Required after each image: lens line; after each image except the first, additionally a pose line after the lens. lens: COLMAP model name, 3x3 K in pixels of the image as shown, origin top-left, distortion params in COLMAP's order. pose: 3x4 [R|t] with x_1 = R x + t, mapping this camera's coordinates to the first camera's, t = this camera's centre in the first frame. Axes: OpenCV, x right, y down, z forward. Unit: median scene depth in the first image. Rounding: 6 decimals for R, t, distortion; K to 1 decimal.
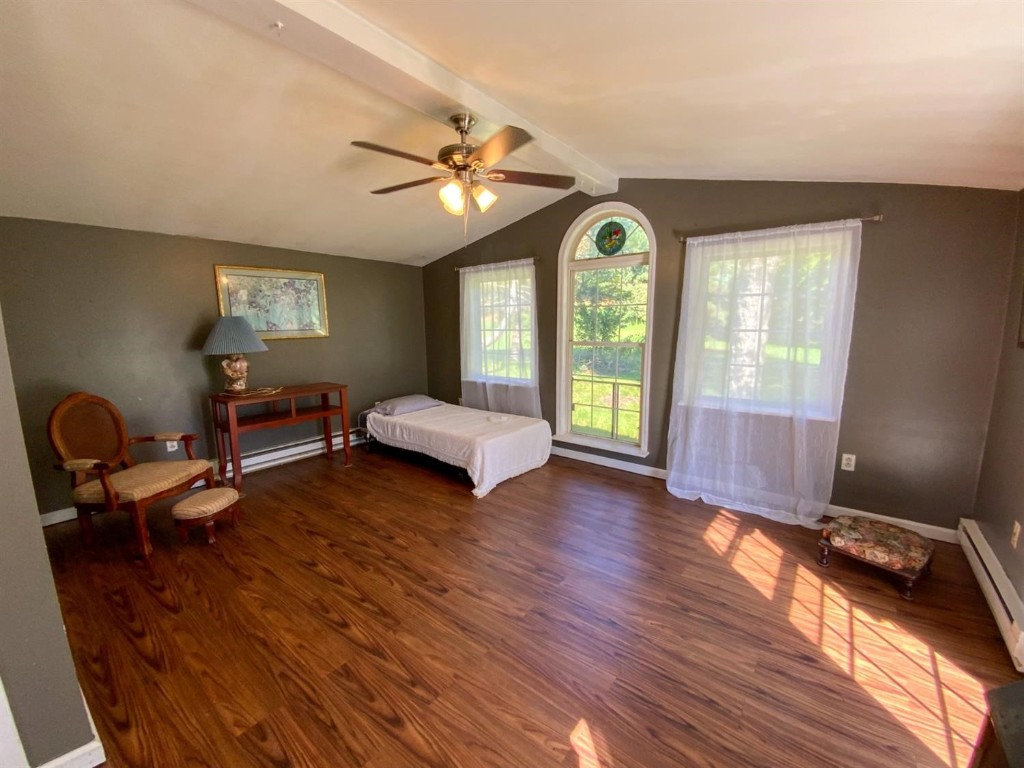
lens RADIAL K [[411.4, 0, 512.0], [0, 411.4, 384.0], [0, 0, 1]] dist [0.021425, -0.015561]
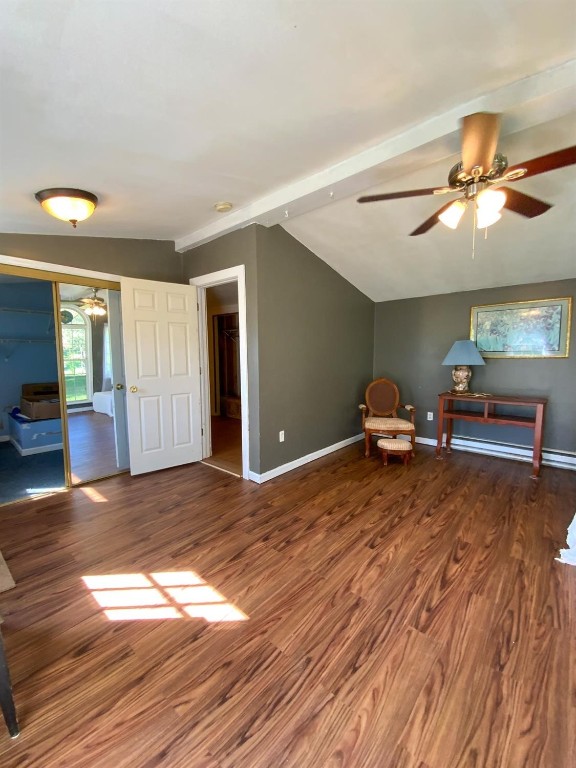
lens RADIAL K [[308.6, 0, 288.0], [0, 308.6, 384.0], [0, 0, 1]] dist [0.021425, -0.015561]
pose [[-0.044234, 0.096734, -0.994327, 0.717201], [-0.149996, 0.983376, 0.102341, -0.046959], [0.987697, 0.153672, -0.028988, 0.672641]]
